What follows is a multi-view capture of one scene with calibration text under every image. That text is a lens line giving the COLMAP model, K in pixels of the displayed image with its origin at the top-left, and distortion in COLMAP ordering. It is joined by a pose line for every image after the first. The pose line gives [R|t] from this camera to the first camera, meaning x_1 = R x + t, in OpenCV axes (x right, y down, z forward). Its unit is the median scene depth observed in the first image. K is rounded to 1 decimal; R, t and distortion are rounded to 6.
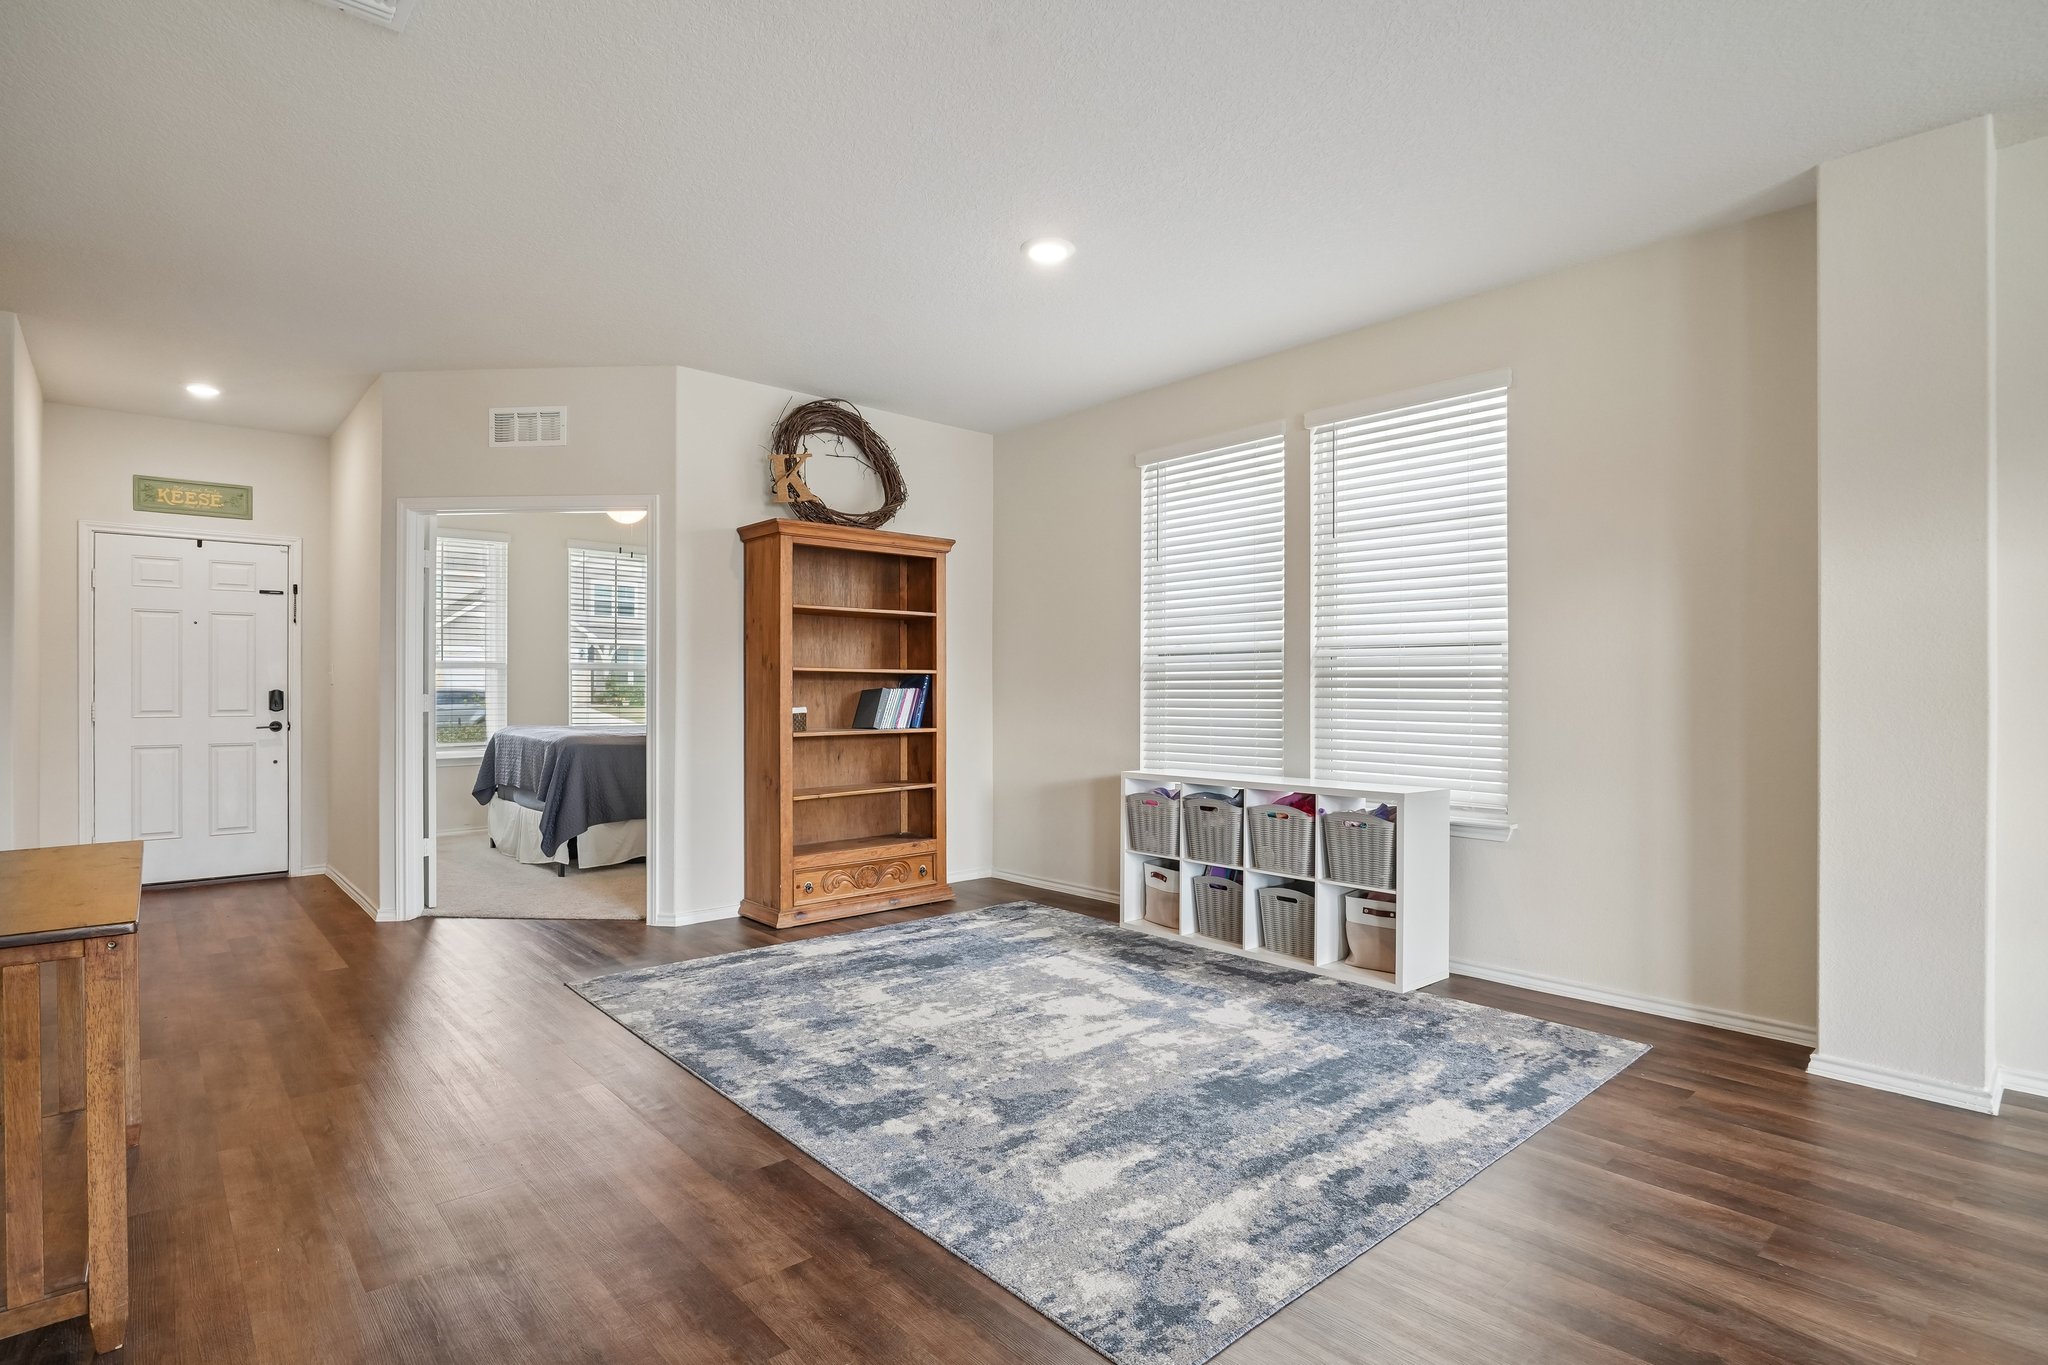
lens RADIAL K [[1000.7, 0, 1024.6], [0, 1000.7, 687.7], [0, 0, 1]] dist [-0.000217, -0.000015]
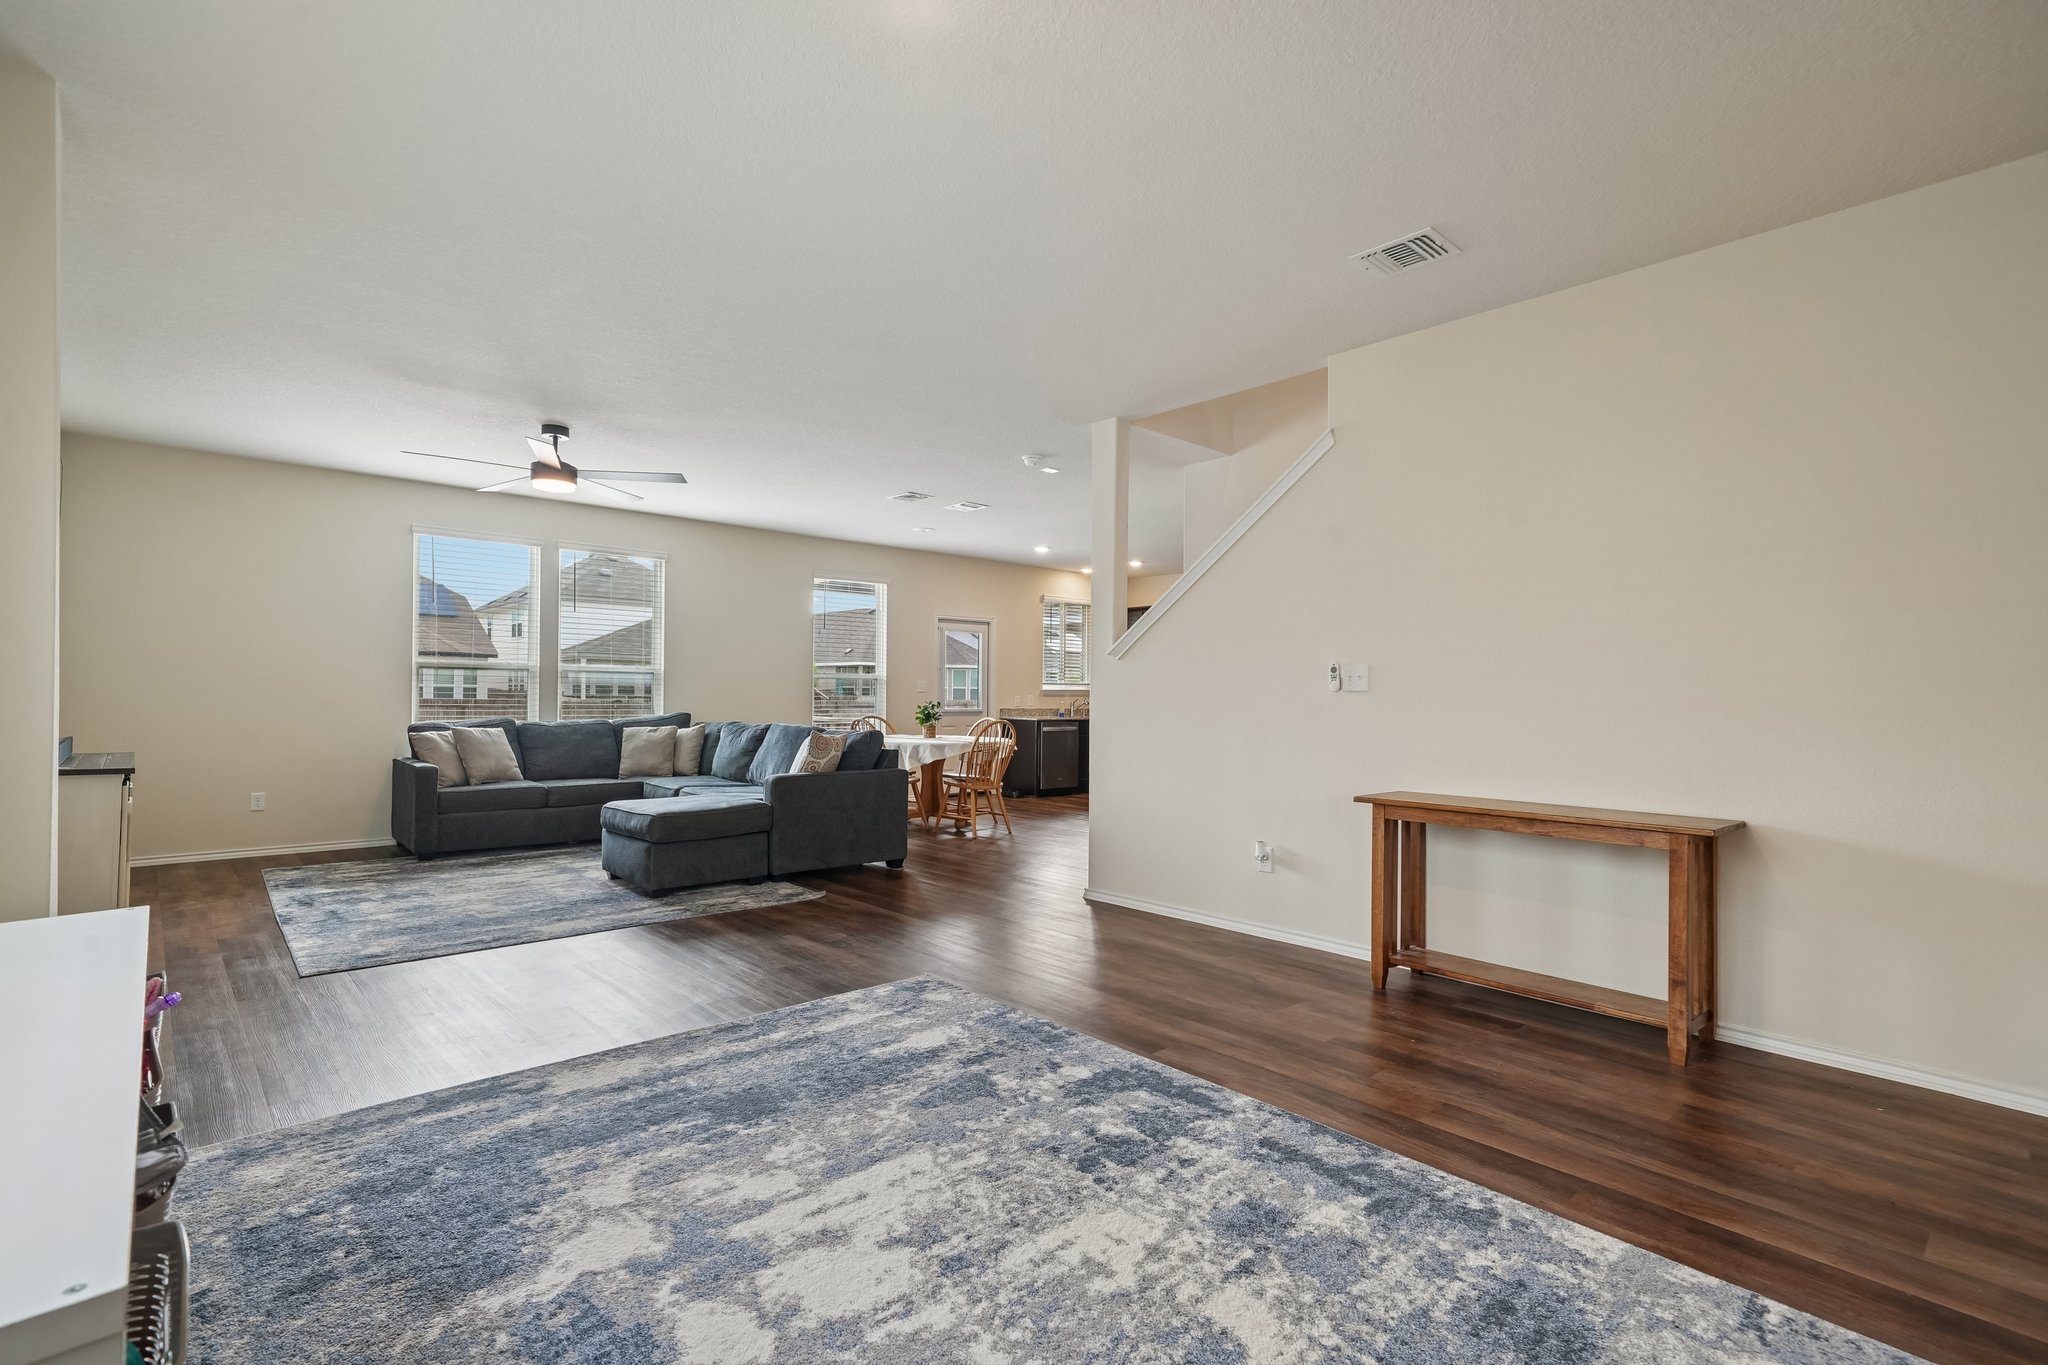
lens RADIAL K [[921.5, 0, 1023.5], [0, 921.5, 687.0], [0, 0, 1]] dist [0.019590, 0.000357]
pose [[-0.999891, -0.009625, -0.011188, -0.041178], [-0.009505, 0.999897, -0.010787, 0.002481], [0.011290, -0.010680, -0.999879, 1.829733]]
